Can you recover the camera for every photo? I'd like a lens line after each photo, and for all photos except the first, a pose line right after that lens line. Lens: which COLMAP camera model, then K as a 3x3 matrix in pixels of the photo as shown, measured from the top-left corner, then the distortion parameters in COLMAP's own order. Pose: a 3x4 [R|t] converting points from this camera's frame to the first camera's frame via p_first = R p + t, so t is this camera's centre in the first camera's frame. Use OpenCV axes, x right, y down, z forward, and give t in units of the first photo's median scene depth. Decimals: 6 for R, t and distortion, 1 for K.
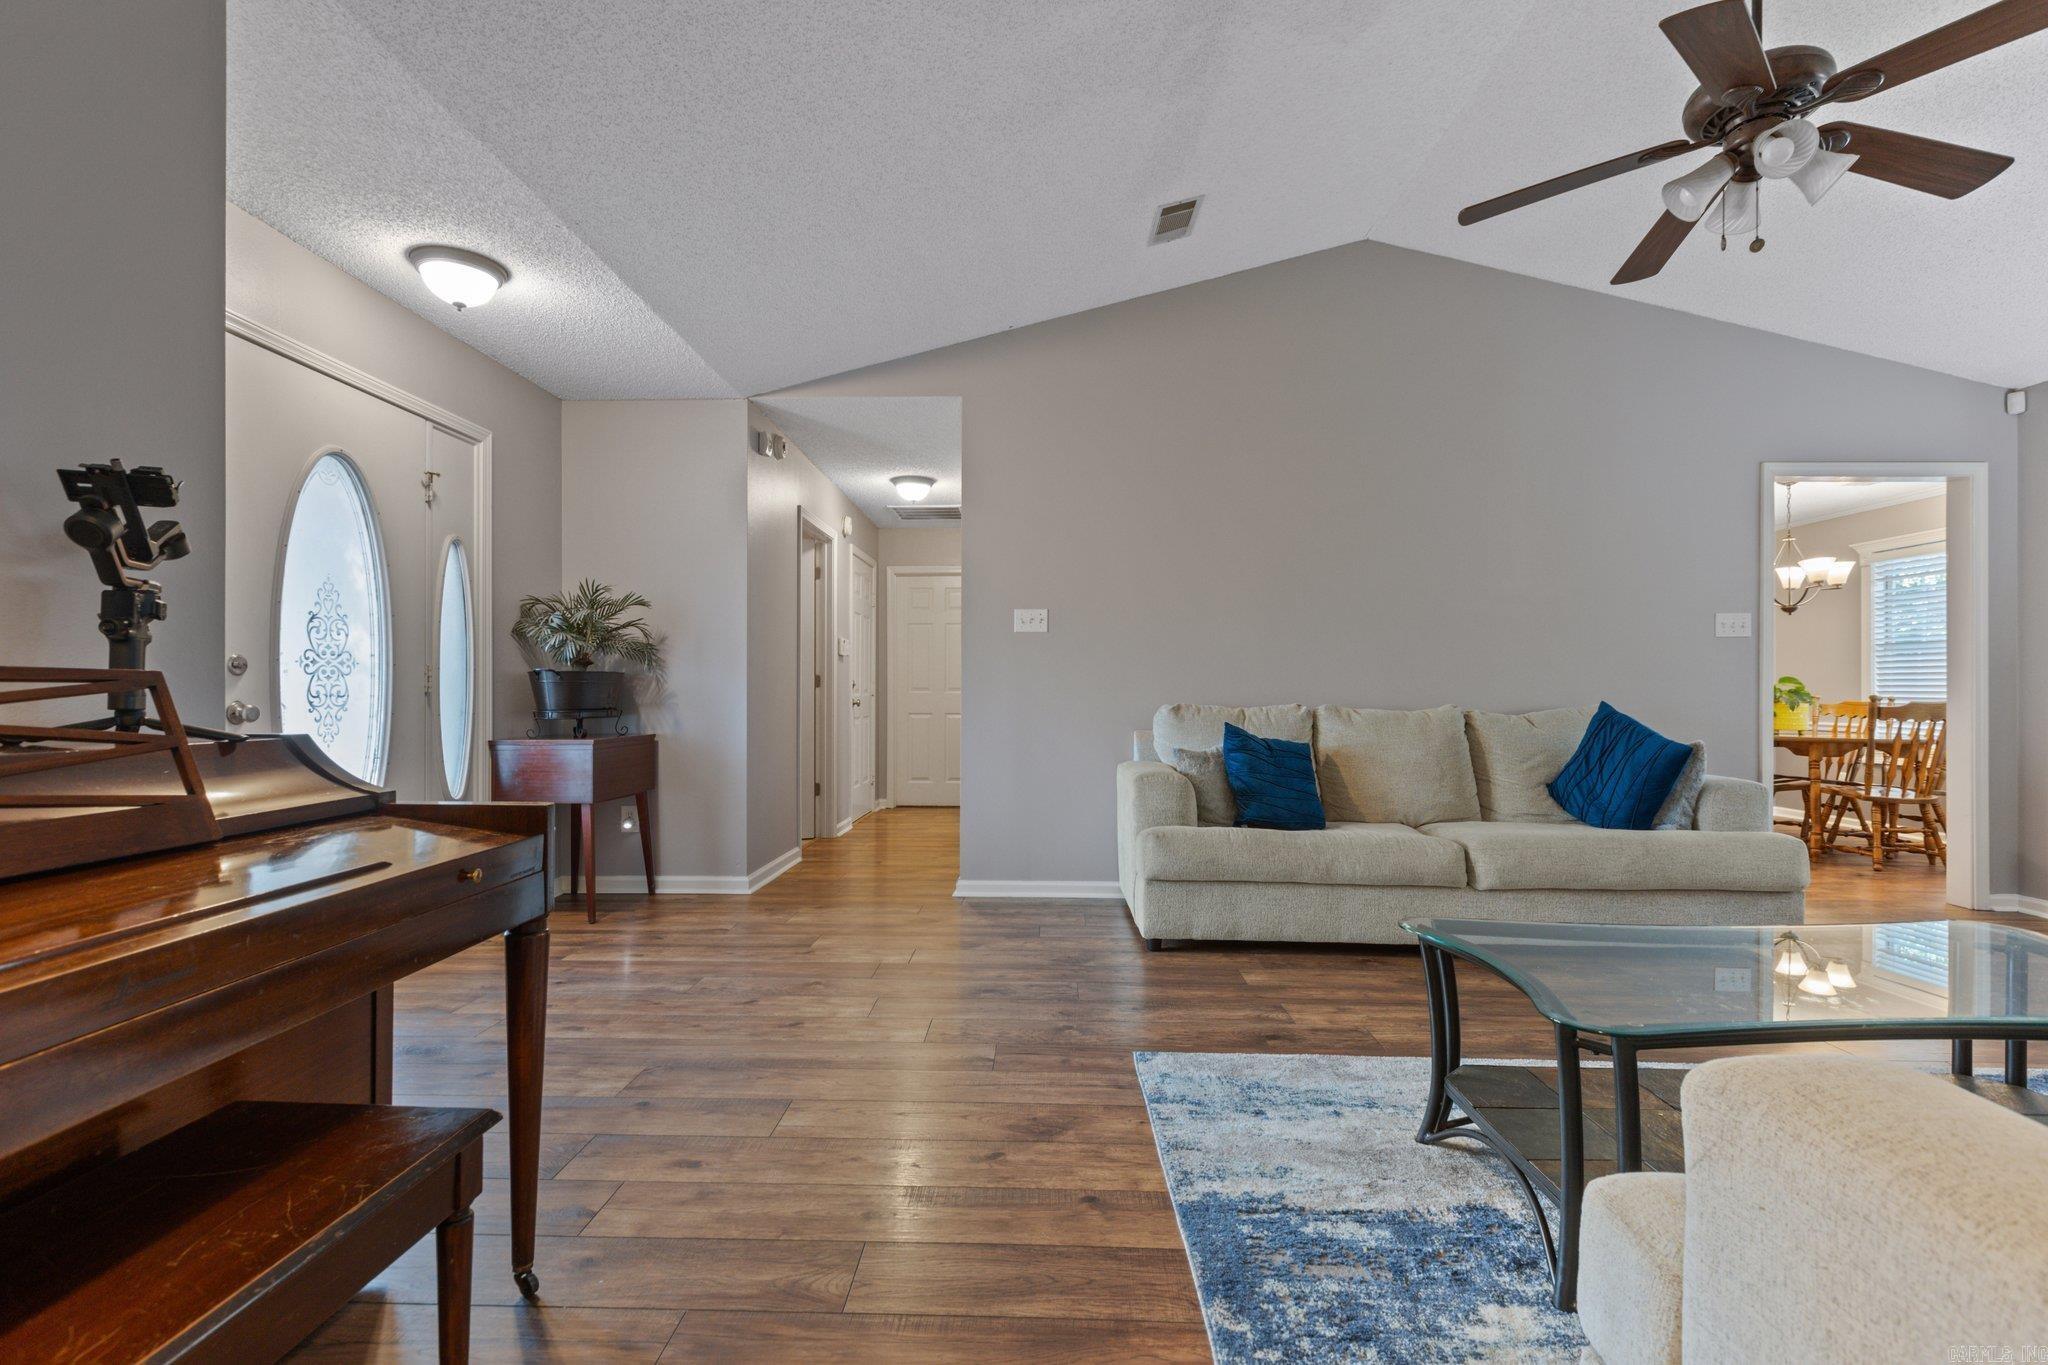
lens RADIAL K [[973.3, 0, 1024.0], [0, 973.3, 682.5], [0, 0, 1]] dist [0.002454, 0.000027]
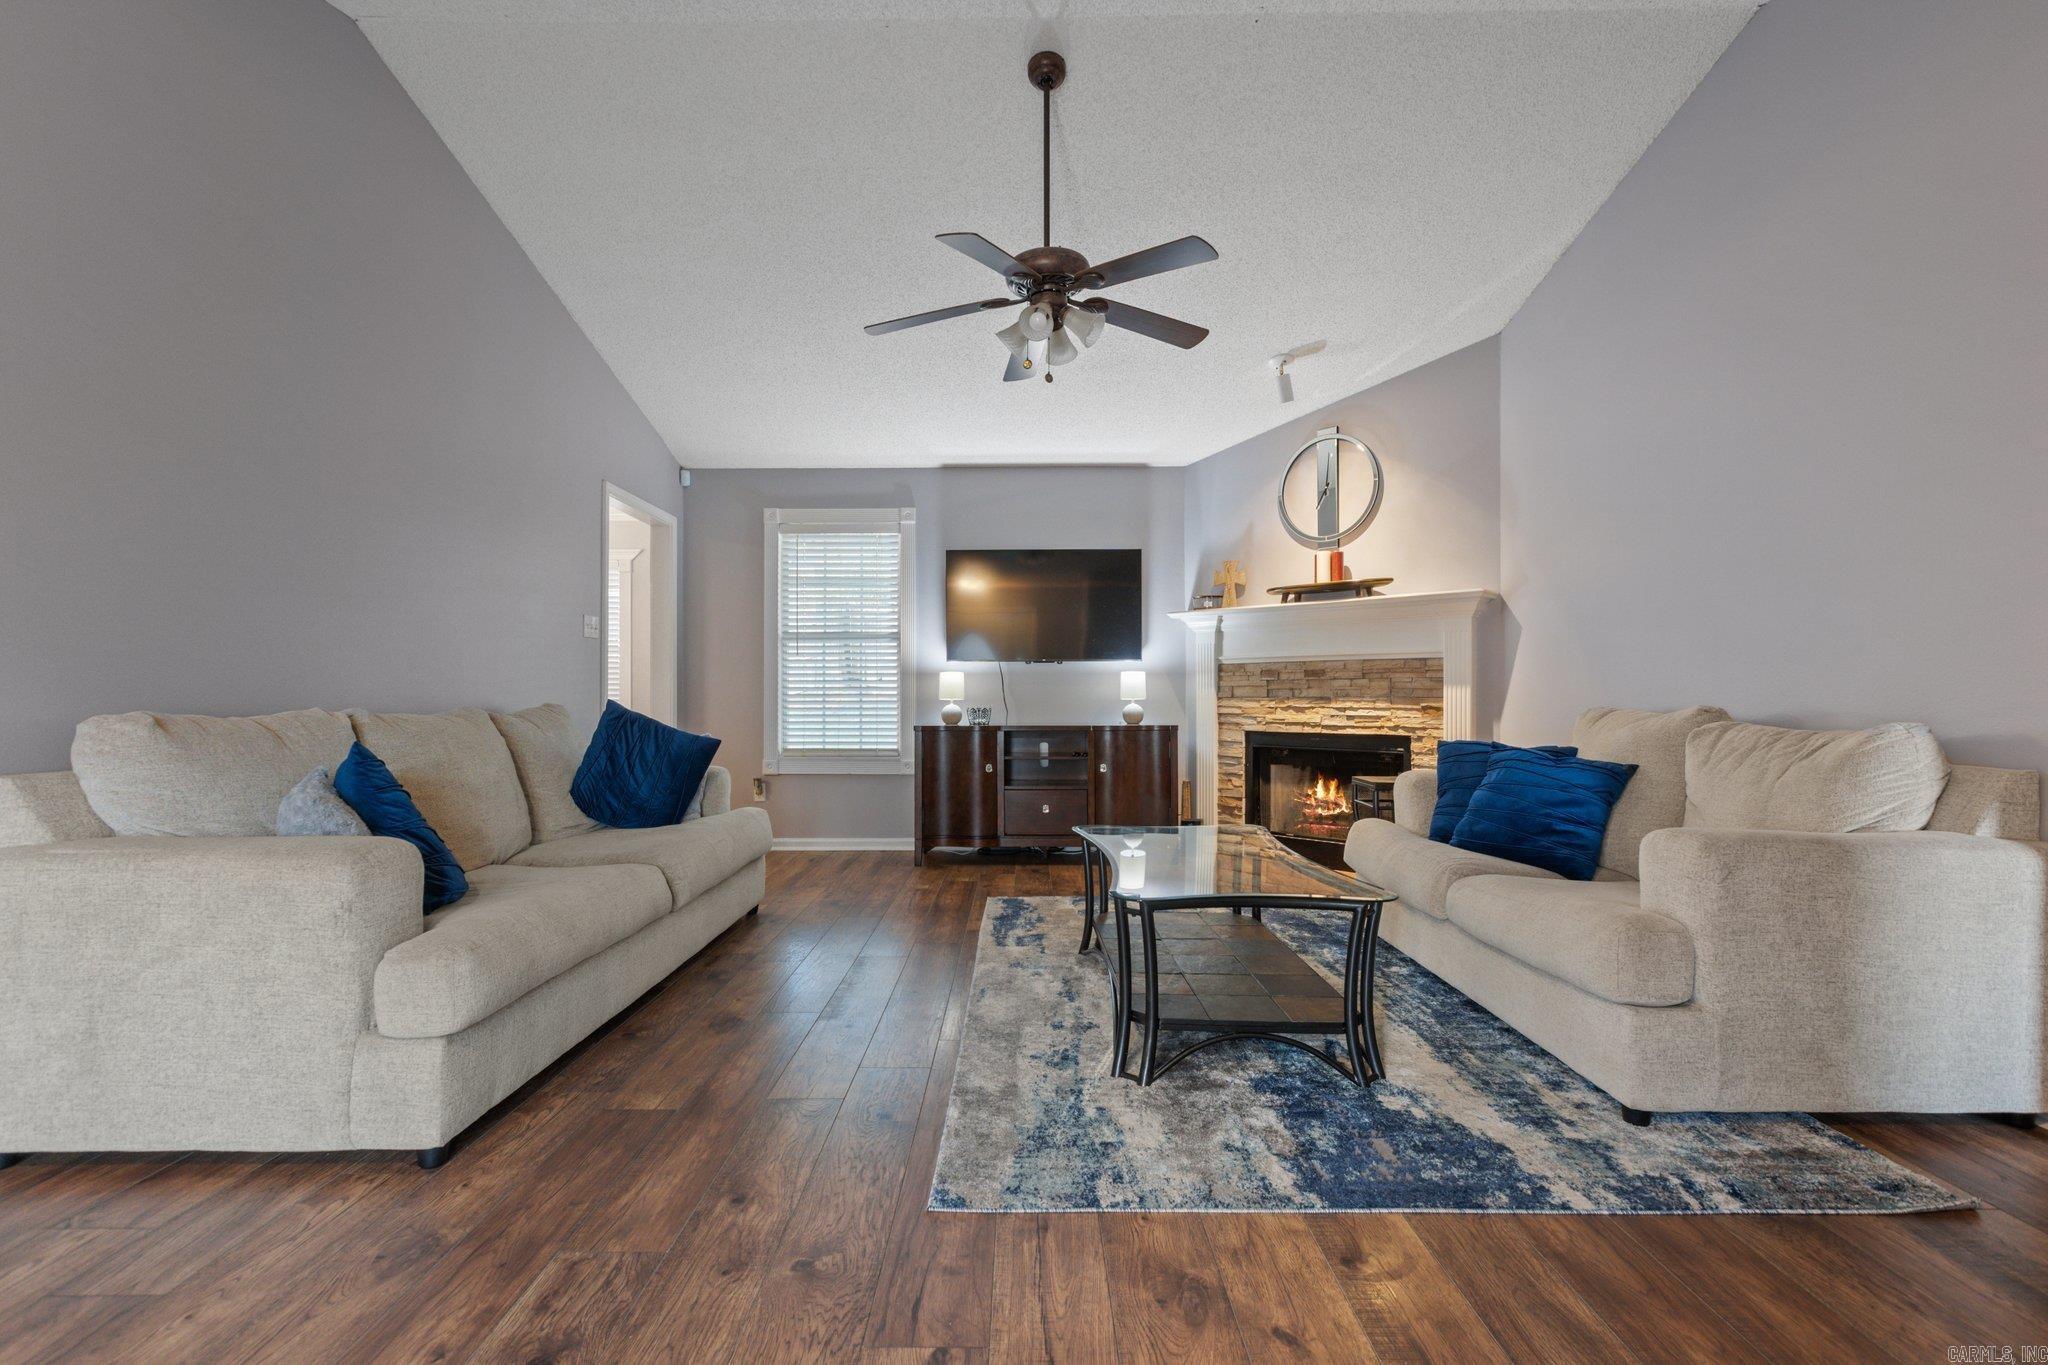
lens RADIAL K [[943.7, 0, 1035.5], [0, 943.7, 685.5], [0, 0, 1]] dist [0.003124, 0.000008]
pose [[-0.026925, 0.000884, 0.999637, -0.655296], [-0.008539, 0.999963, -0.001115, 0.003028], [-0.999601, -0.008566, -0.026917, 1.085887]]
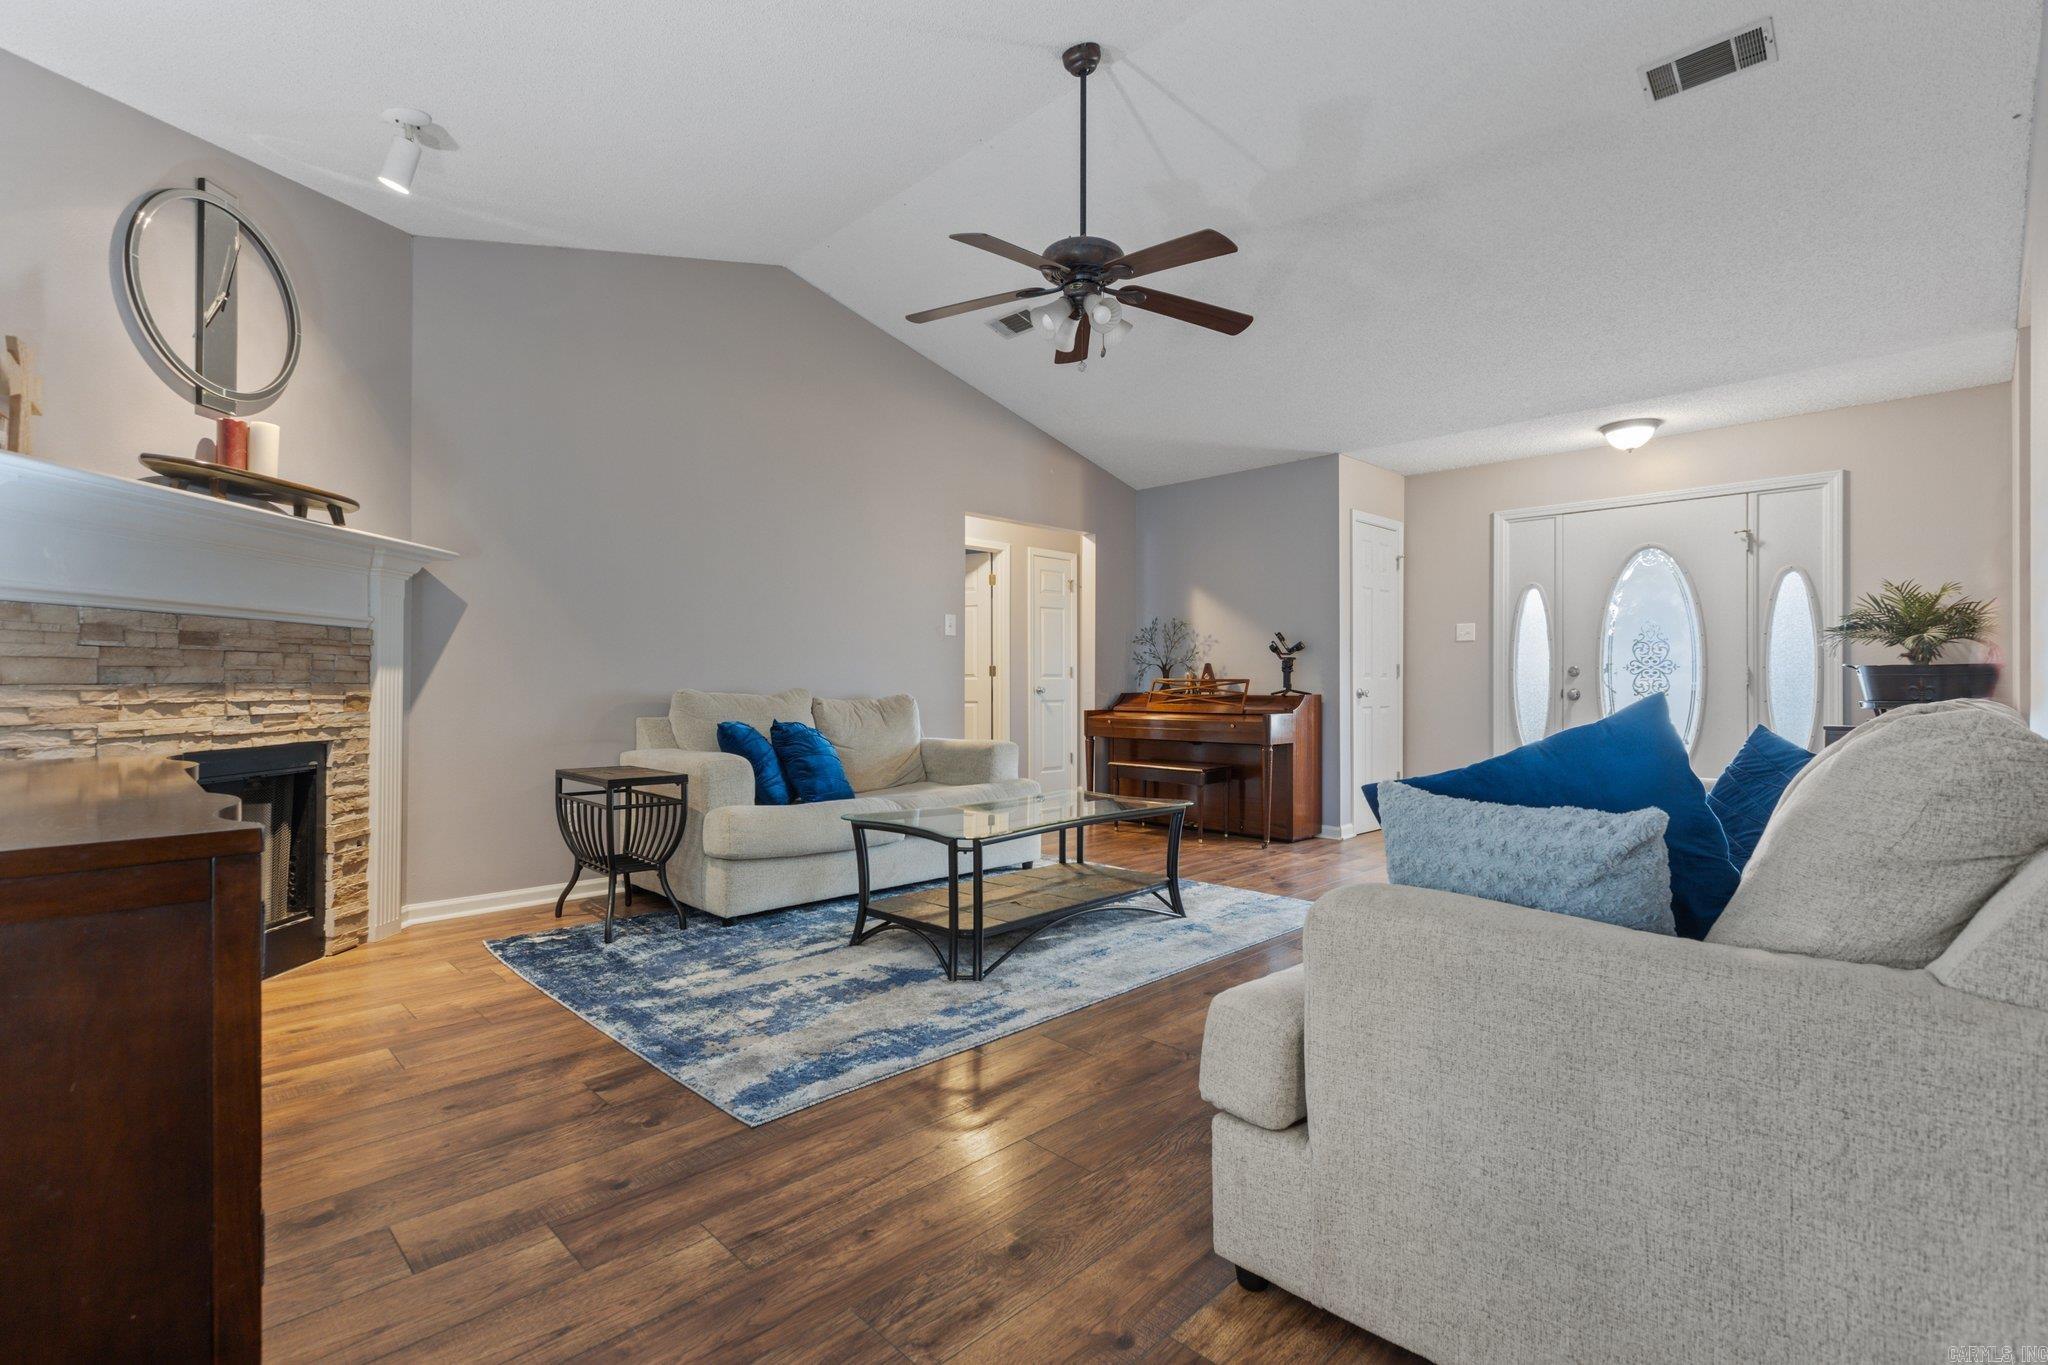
lens RADIAL K [[940.0, 0, 1024.0], [0, 940.0, 682.5], [0, 0, 1]] dist [0.001336, 0.000220]
pose [[-0.702743, -0.013745, -0.711311, 1.845995], [-0.007236, 0.999900, -0.012173, 0.029917], [0.711407, -0.003407, -0.702772, 1.970780]]
